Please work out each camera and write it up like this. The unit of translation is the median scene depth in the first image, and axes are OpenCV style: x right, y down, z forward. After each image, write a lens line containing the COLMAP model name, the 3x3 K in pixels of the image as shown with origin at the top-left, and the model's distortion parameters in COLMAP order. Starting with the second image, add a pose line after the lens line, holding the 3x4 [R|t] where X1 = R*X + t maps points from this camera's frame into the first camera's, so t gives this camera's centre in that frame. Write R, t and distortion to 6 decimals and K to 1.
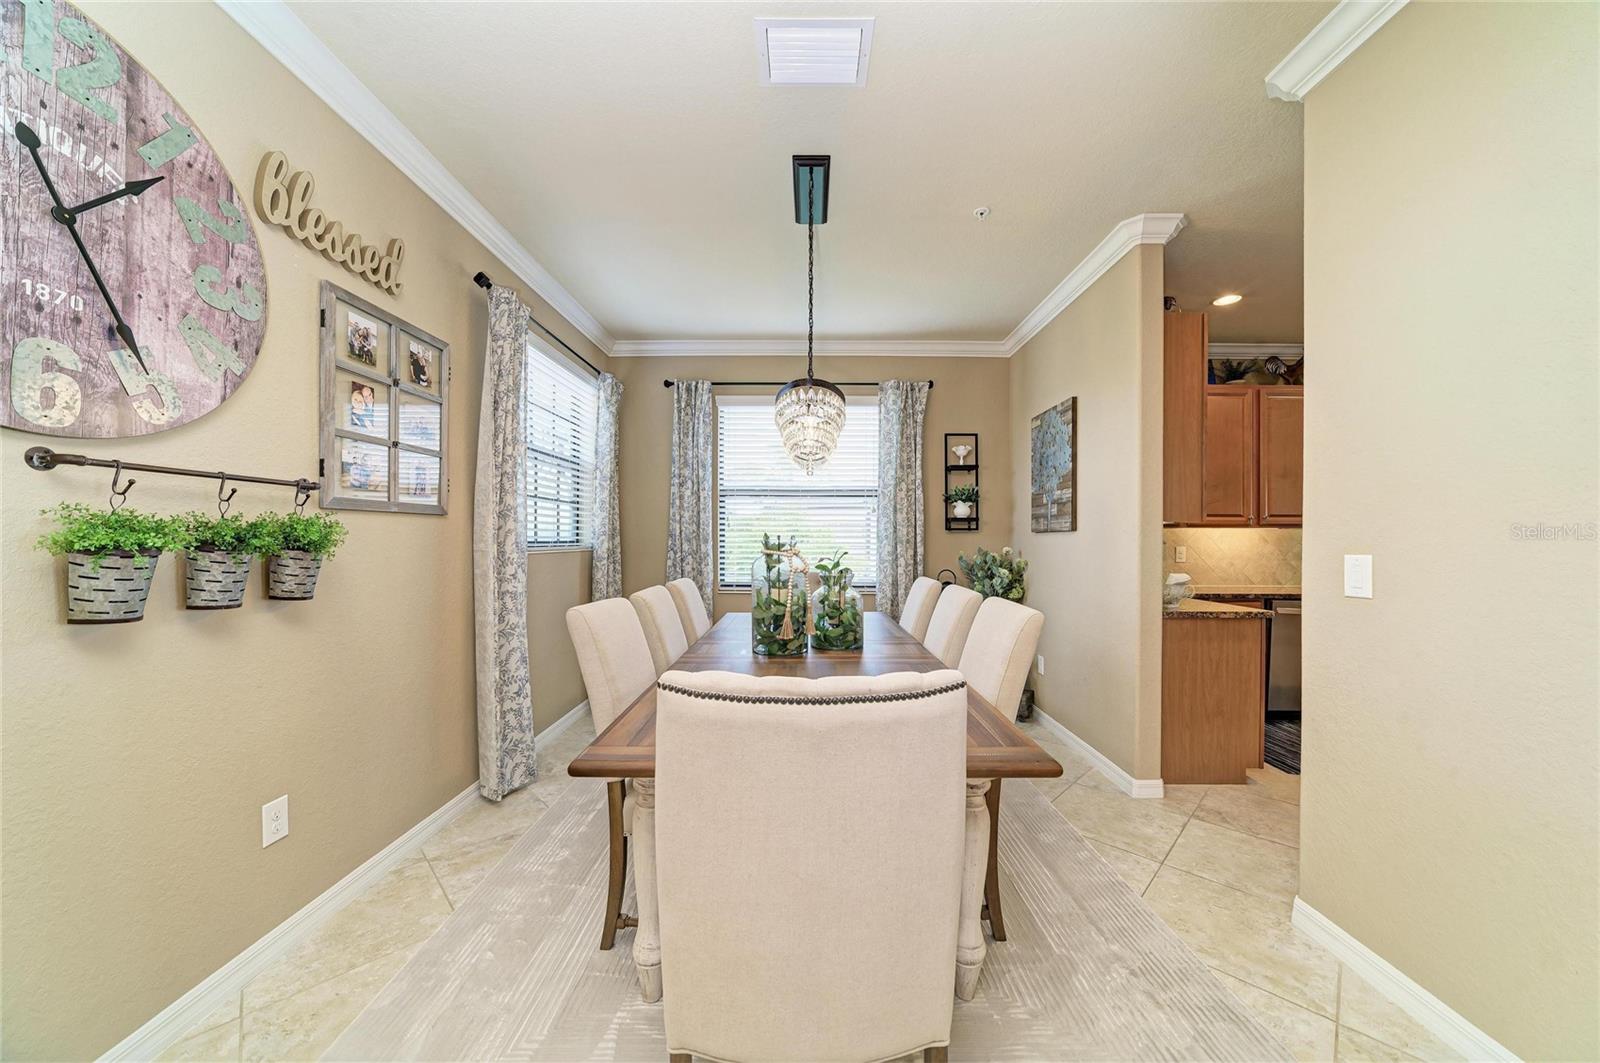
lens RADIAL K [[550.5, 0, 802.6], [0, 550.5, 534.4], [0, 0, 1]] dist [0.001196, 0.000772]
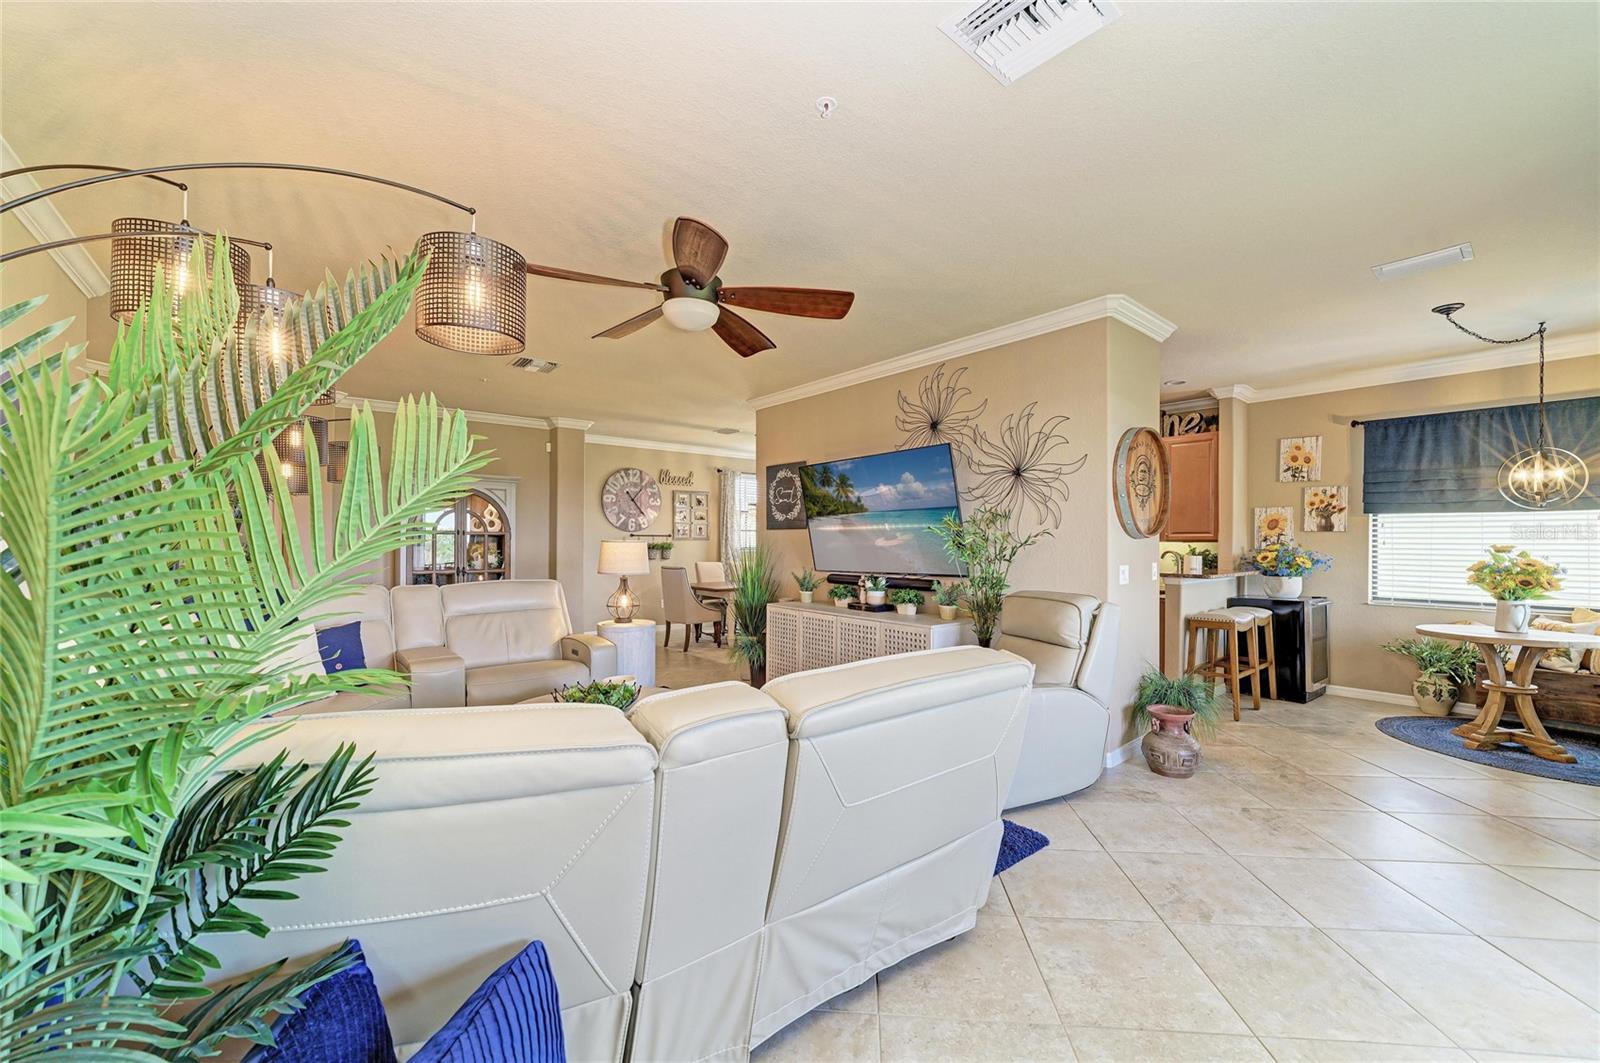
lens RADIAL K [[610.8, 0, 807.5], [0, 610.8, 541.7], [0, 0, 1]] dist [0.002316, 0.000350]
pose [[0.654523, -0.003101, -0.756036, 3.517616], [0.004915, 0.999988, 0.000153, -0.025974], [0.756026, -0.003816, 0.654530, -1.412526]]
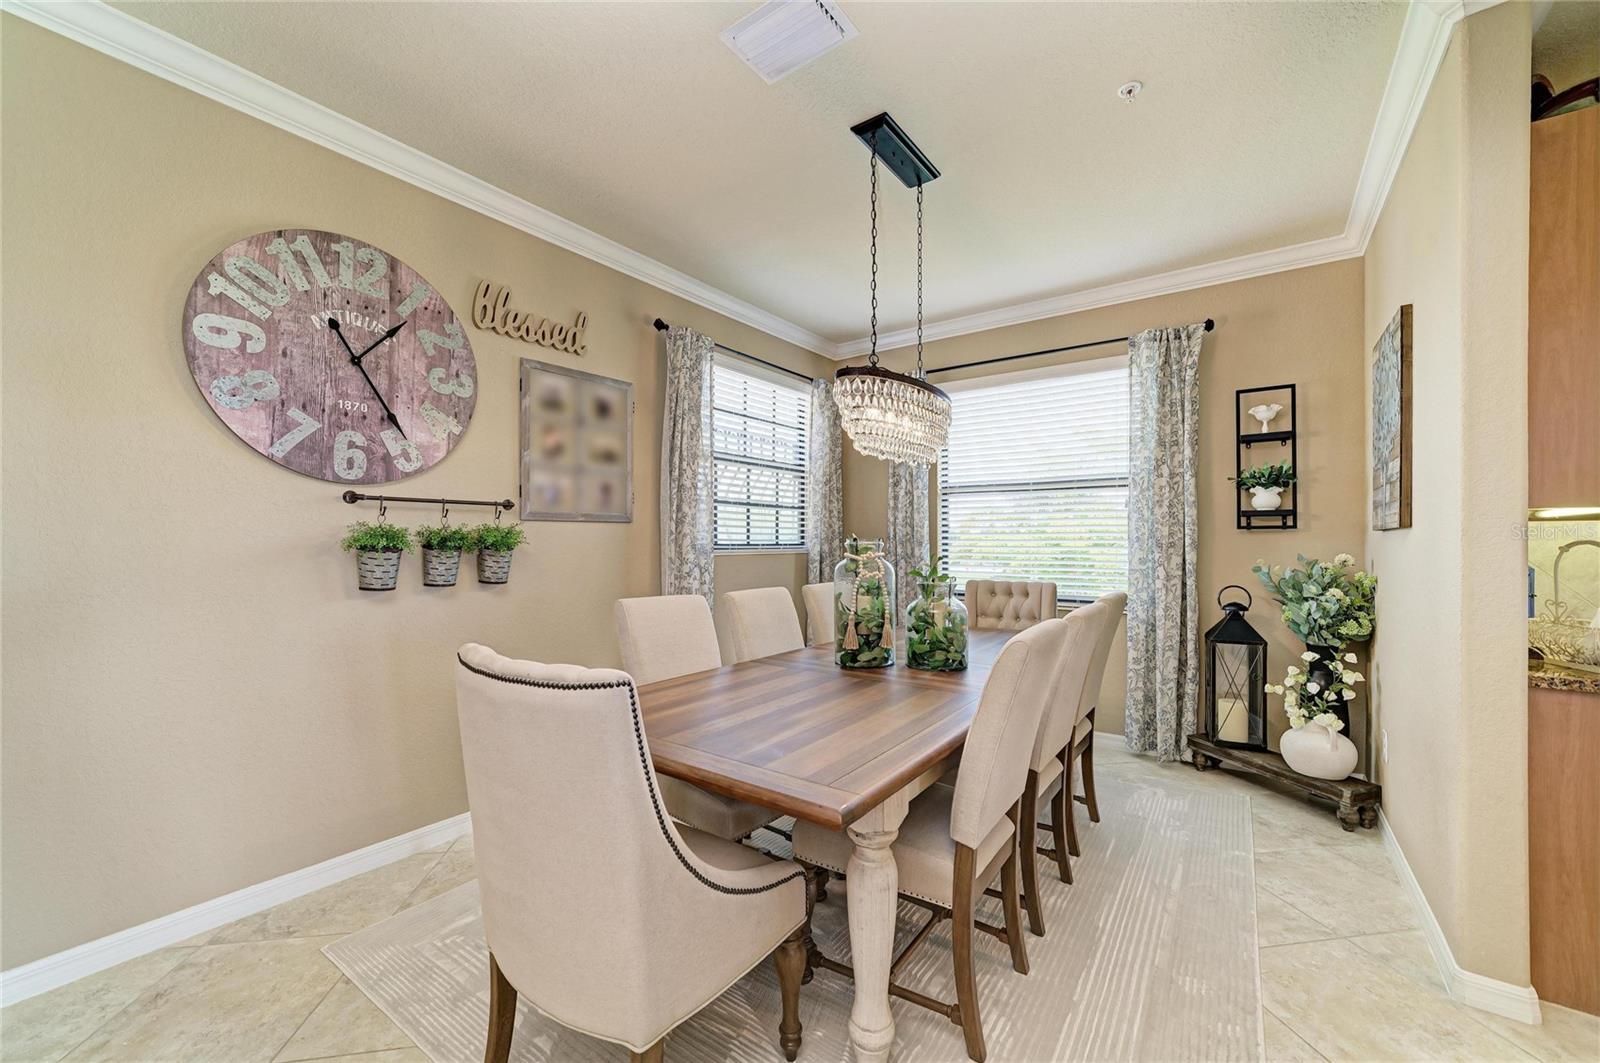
lens RADIAL K [[609.2, 0, 809.5], [0, 609.2, 536.9], [0, 0, 1]] dist [-0.009440, 0.000120]
pose [[0.821325, -0.005407, -0.570435, 0.583205], [0.005218, 0.999984, -0.001964, 0.002532], [0.570436, -0.001364, 0.821341, 0.137735]]
